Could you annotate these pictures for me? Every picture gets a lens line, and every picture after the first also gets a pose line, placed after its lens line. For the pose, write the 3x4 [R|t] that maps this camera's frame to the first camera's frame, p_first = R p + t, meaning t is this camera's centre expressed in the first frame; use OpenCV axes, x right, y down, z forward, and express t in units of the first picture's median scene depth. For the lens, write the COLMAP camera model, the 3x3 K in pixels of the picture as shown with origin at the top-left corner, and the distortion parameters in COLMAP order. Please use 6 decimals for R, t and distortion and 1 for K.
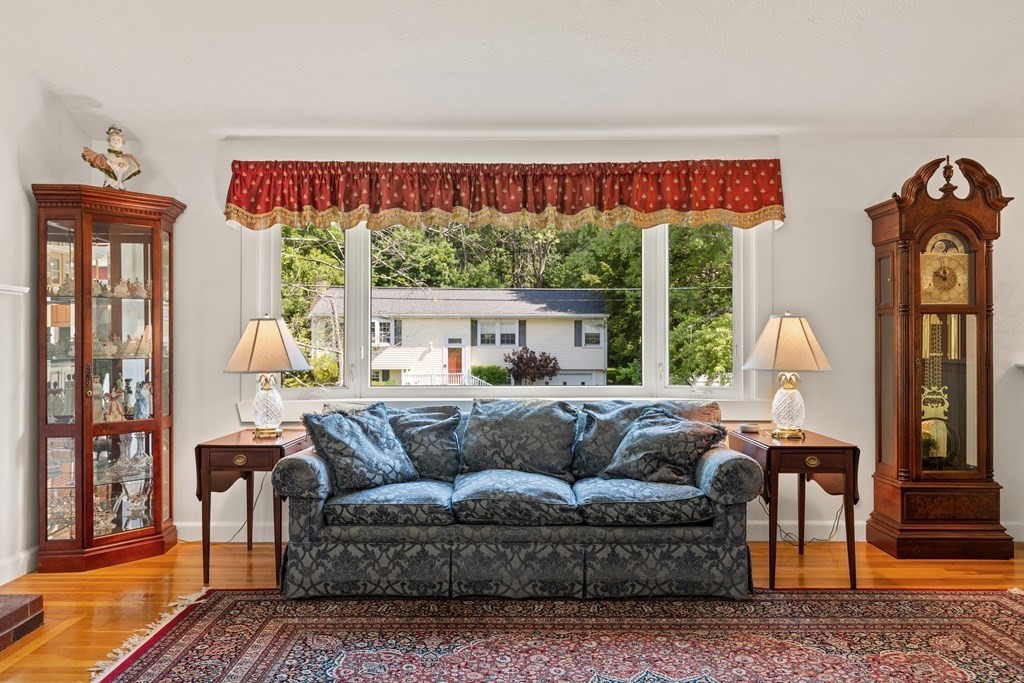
lens RADIAL K [[768.1, 0, 510.5], [0, 768.1, 339.5], [0, 0, 1]] dist [0.006303, -0.001450]
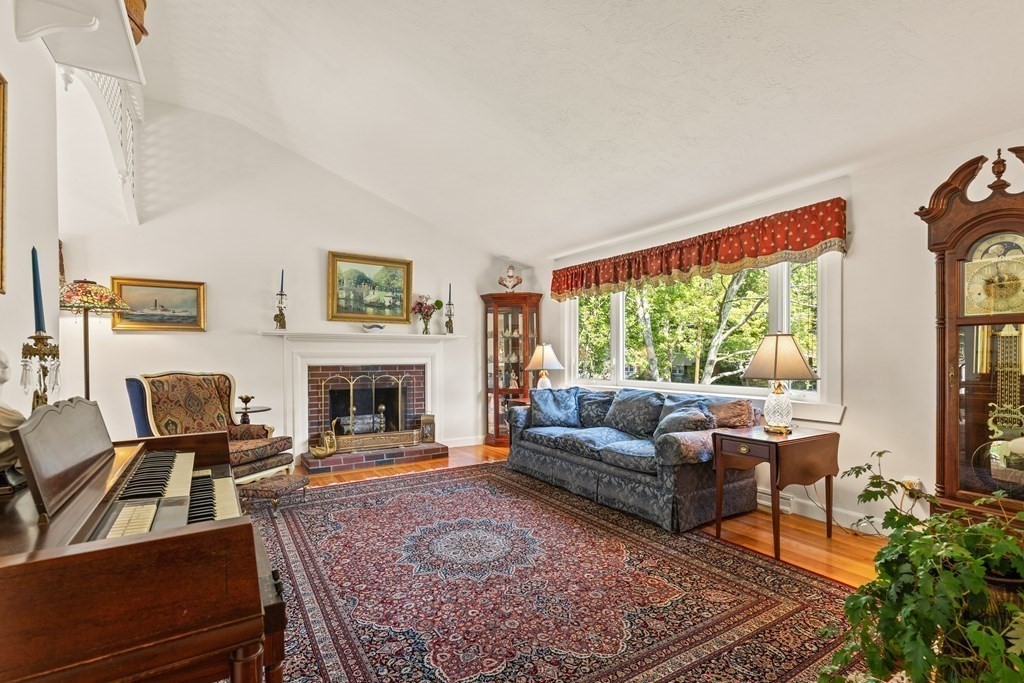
lens RADIAL K [[468.5, 0, 525.1], [0, 468.5, 363.7], [0, 0, 1]] dist [0.005595, -0.000705]
pose [[0.551588, 0.013559, -0.834007, 0.804394], [0.003527, 0.999821, 0.018587, 0.000804], [0.834110, -0.013194, 0.551441, 0.252925]]
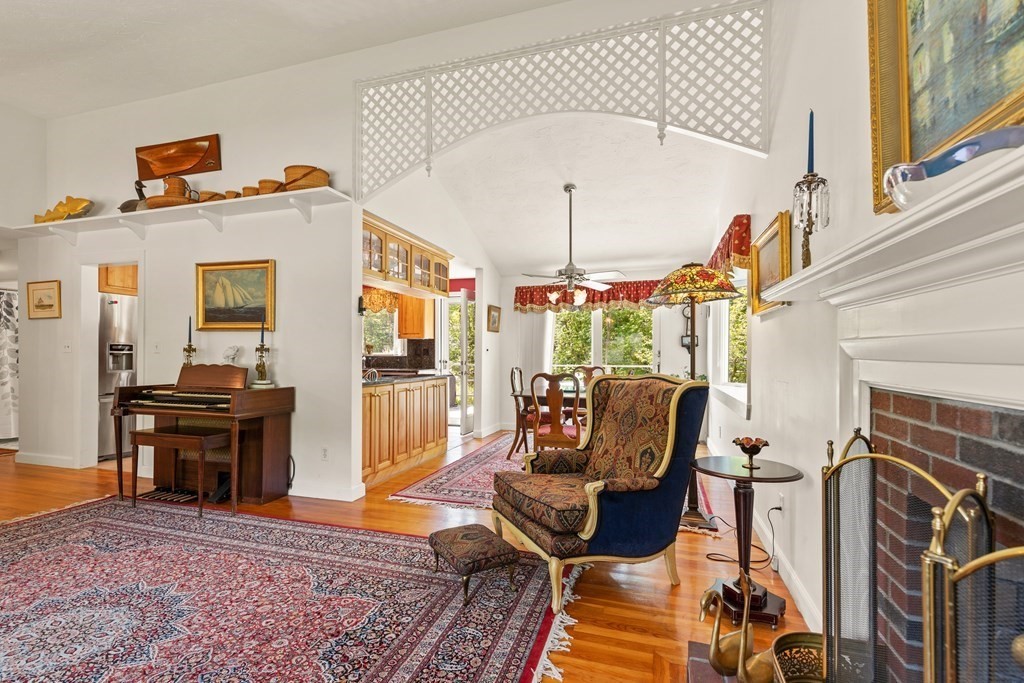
lens RADIAL K [[468.5, 0, 515.7], [0, 468.5, 347.2], [0, 0, 1]] dist [0.005595, -0.000705]
pose [[-0.955119, -0.002338, 0.296214, -0.481619], [-0.007160, 0.999859, -0.015193, 0.002011], [-0.296137, -0.016632, -0.955001, 0.935639]]
